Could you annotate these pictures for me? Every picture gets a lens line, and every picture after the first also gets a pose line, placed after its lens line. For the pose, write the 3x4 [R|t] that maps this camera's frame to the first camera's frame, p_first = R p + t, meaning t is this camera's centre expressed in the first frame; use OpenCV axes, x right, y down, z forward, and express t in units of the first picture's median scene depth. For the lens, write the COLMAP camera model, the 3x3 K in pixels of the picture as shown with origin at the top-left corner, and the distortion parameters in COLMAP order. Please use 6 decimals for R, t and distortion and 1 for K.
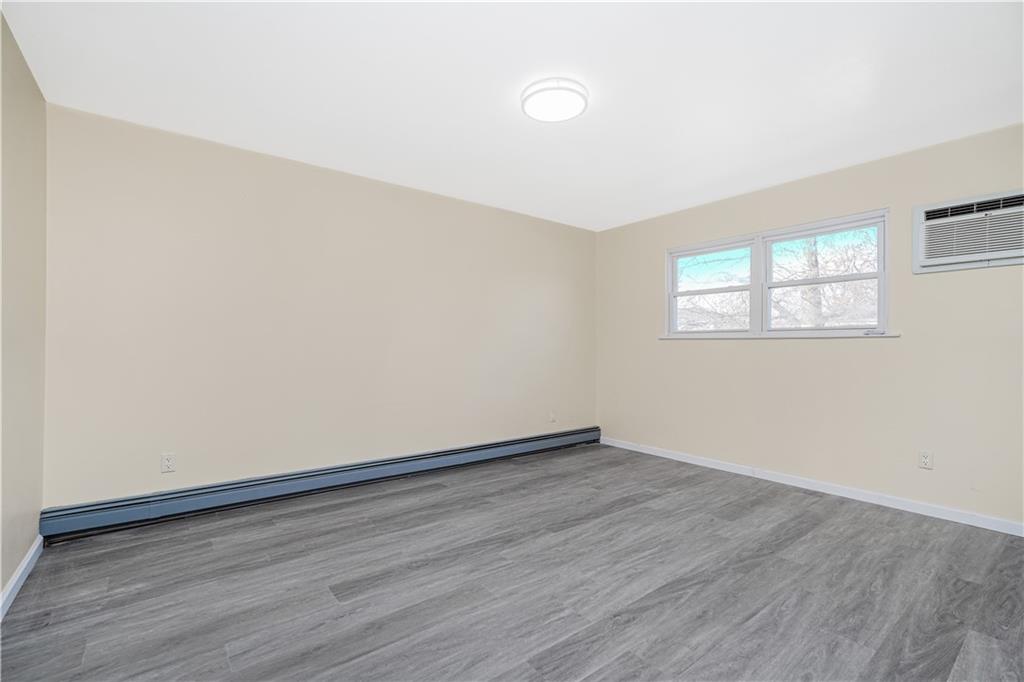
lens RADIAL K [[449.8, 0, 508.2], [0, 449.8, 345.5], [0, 0, 1]] dist [-0.003740, 0.001047]
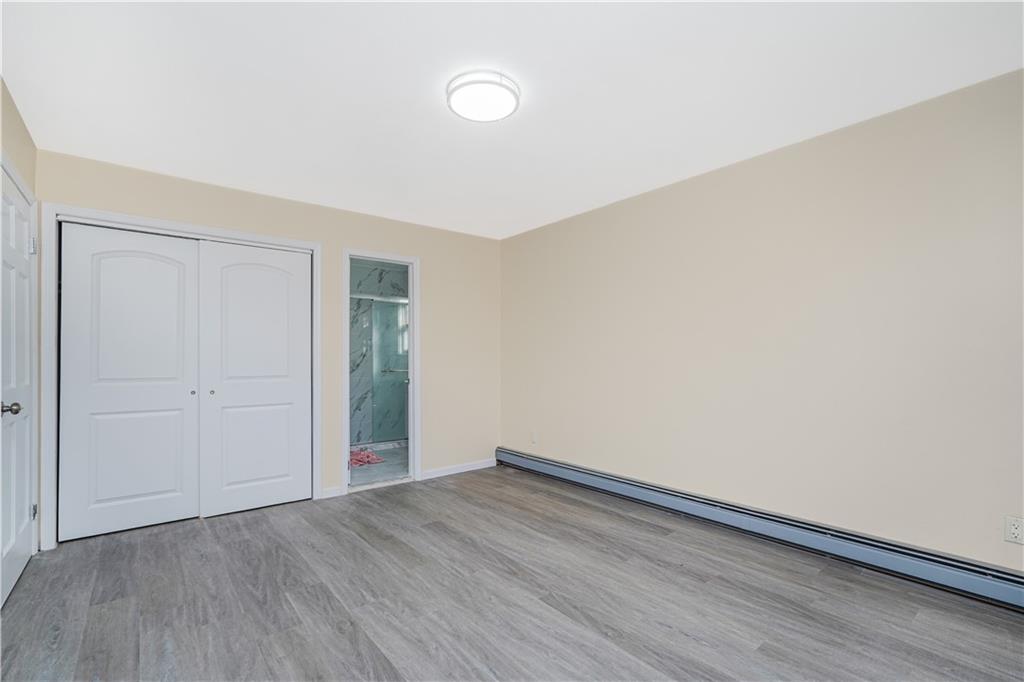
lens RADIAL K [[449.8, 0, 513.3], [0, 449.8, 347.5], [0, 0, 1]] dist [-0.003740, 0.001047]
pose [[0.043980, -0.030712, -0.998560, 0.905337], [0.009247, 0.999497, -0.030334, -0.012025], [0.998990, -0.007899, 0.044242, 0.903790]]
